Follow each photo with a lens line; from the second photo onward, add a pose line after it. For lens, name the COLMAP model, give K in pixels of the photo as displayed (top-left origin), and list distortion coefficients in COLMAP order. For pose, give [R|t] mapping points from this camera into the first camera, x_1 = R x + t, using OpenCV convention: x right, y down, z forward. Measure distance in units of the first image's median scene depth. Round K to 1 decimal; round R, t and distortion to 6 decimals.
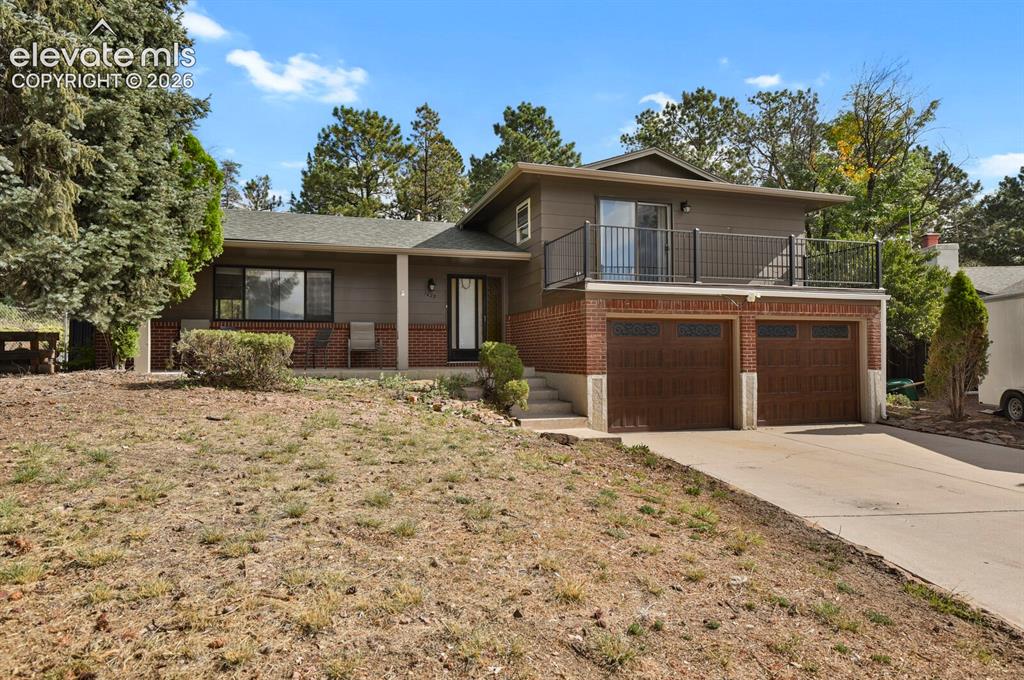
lens RADIAL K [[649.0, 0, 512.0], [0, 649.0, 340.0], [0, 0, 1]] dist [0.002345, 0.000414]
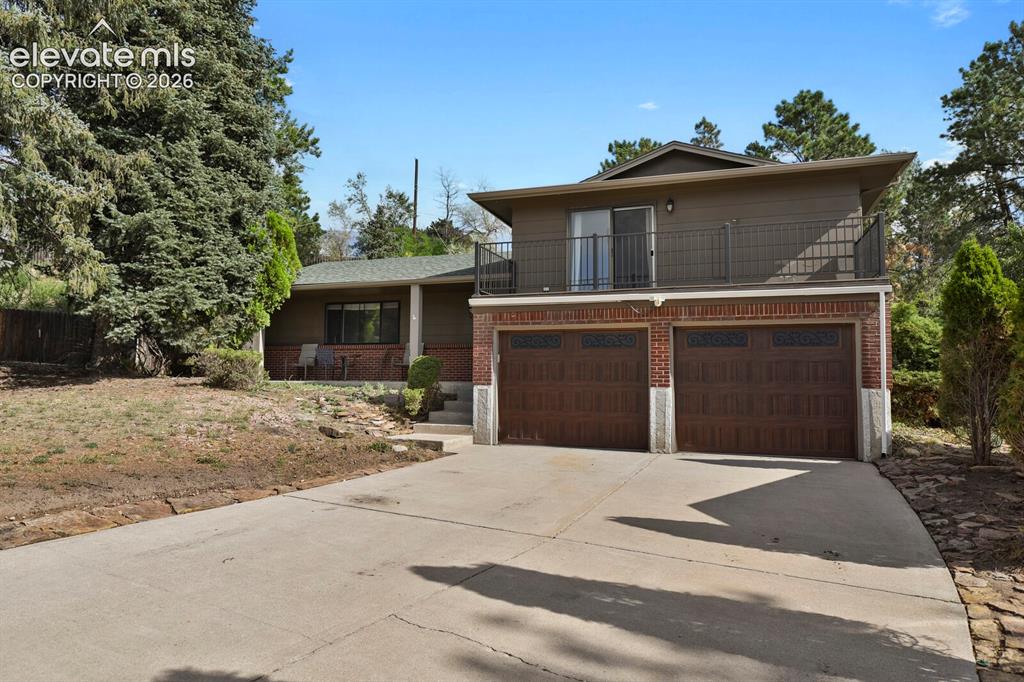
lens RADIAL K [[673.0, 0, 512.0], [0, 673.0, 341.0], [0, 0, 1]] dist [-0.001957, -0.000672]
pose [[0.773109, -0.028069, -0.633652, 0.723580], [0.000756, 0.999060, -0.043332, 0.024633], [0.634273, 0.033021, 0.772403, 0.159779]]
